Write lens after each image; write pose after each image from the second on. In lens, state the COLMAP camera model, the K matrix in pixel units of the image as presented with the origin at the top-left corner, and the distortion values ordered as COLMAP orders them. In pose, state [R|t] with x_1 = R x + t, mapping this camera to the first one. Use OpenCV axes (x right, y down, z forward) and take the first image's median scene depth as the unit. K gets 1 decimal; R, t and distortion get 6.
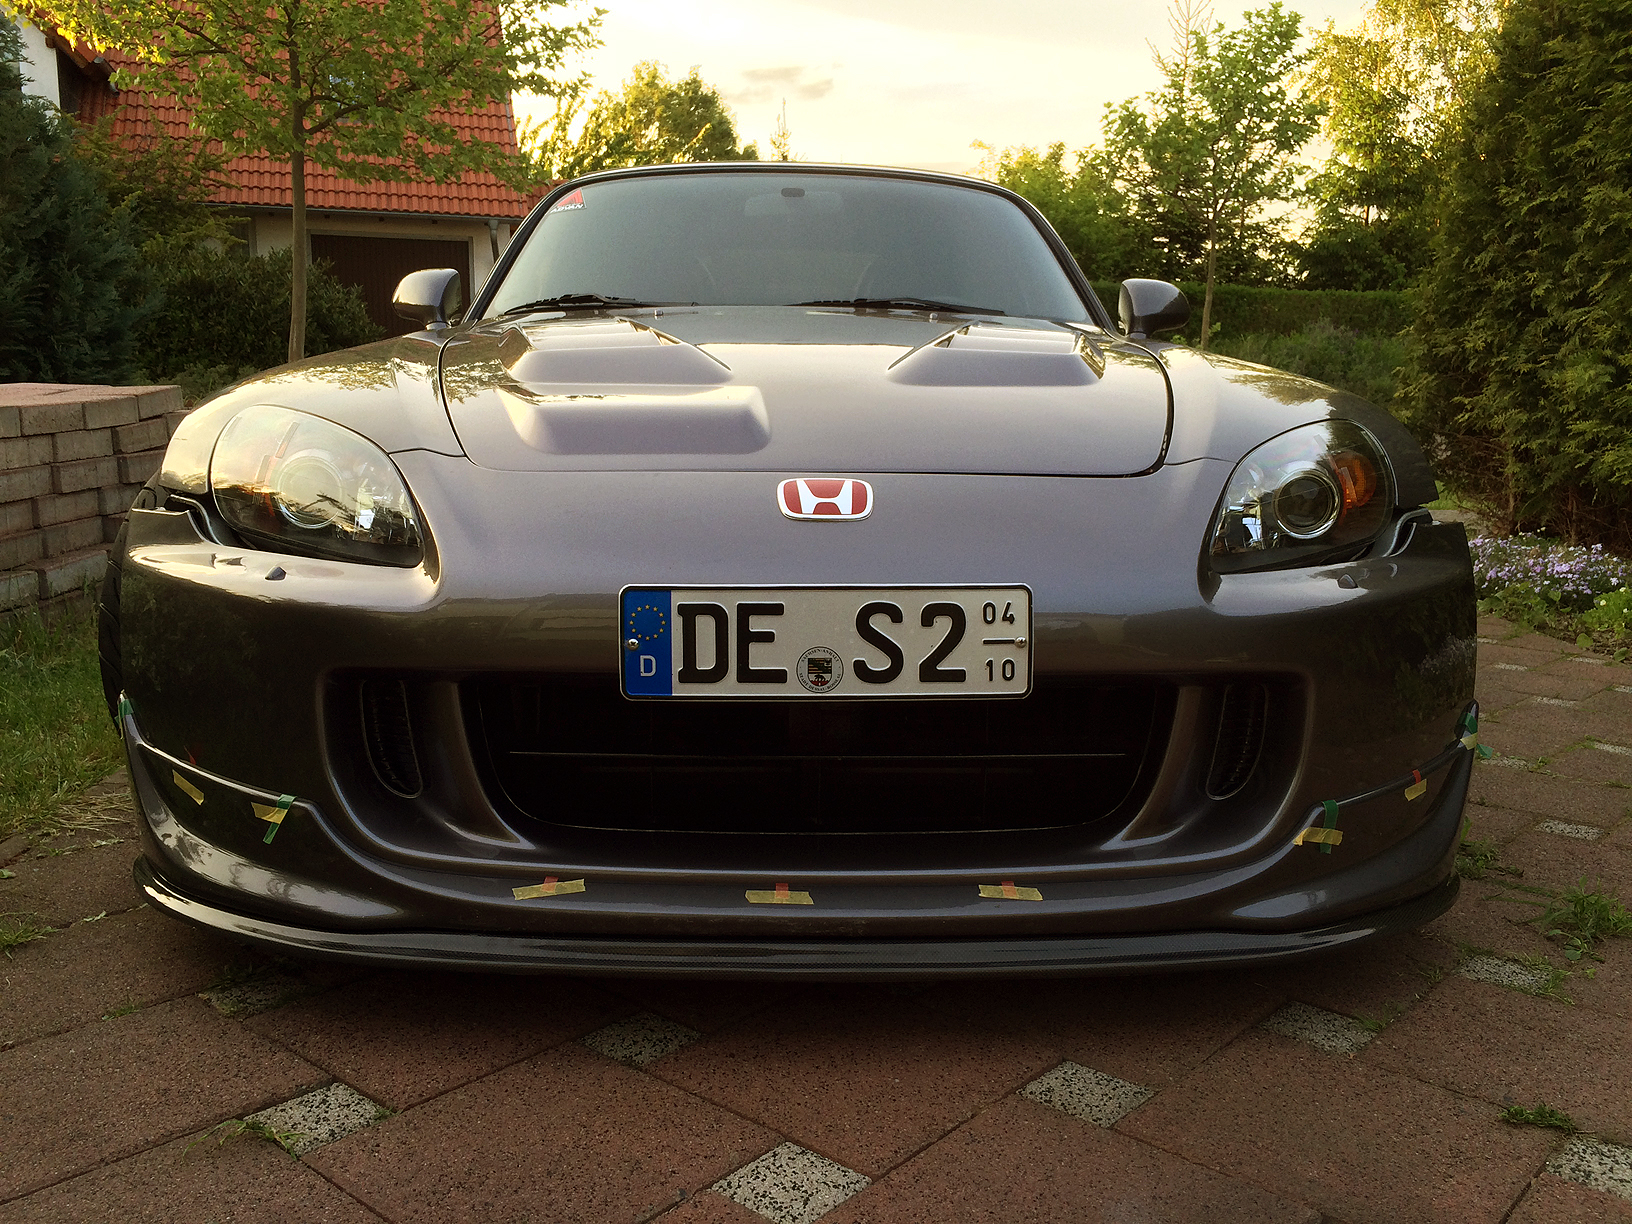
lens RADIAL K [[1349.3, 0, 816.0], [0, 1349.3, 612.0], [0, 0, 1]] dist [0.006076, 0.000907]
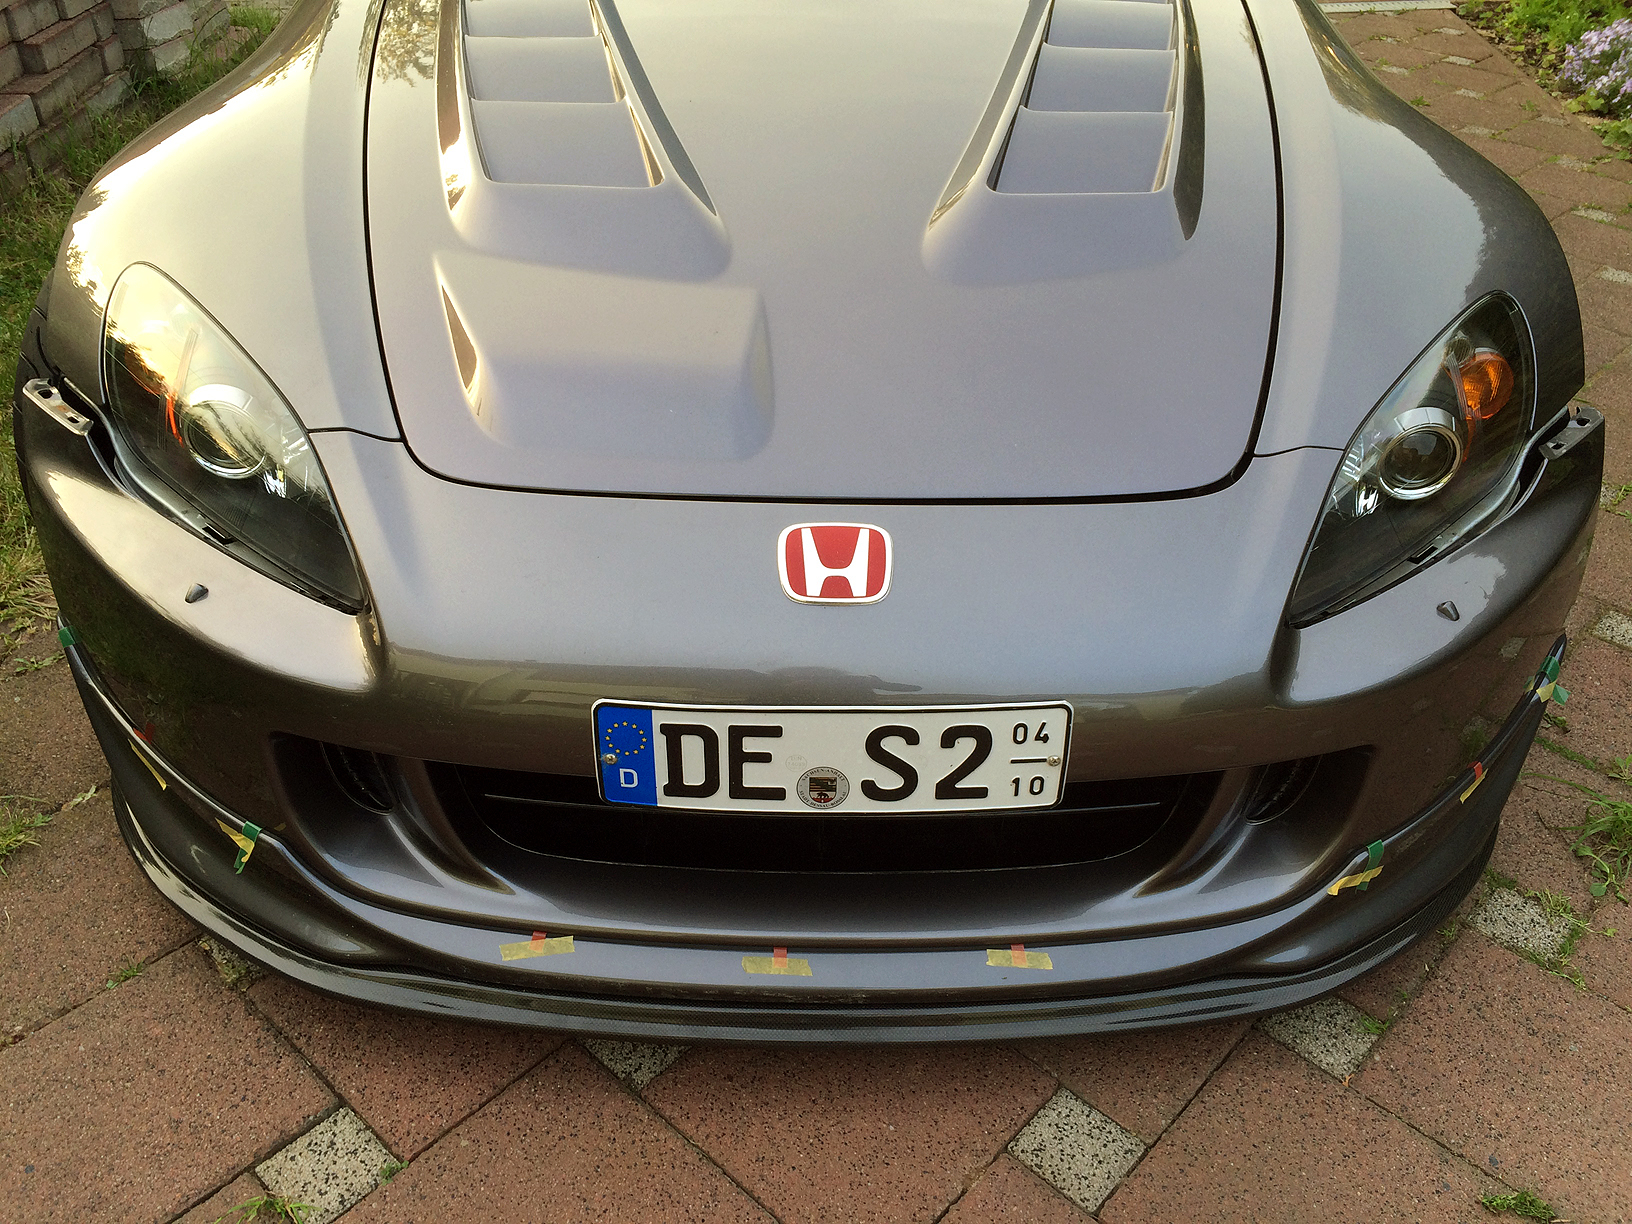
lens RADIAL K [[1363.7, 0, 813.5], [0, 1363.7, 666.4], [0, 0, 1]] dist [0.007793, -0.003628]
pose [[0.999584, 0.025048, -0.014324, 0.006944], [-0.016322, 0.900202, 0.435166, -0.389643], [0.023794, -0.434751, 0.900237, 0.214673]]
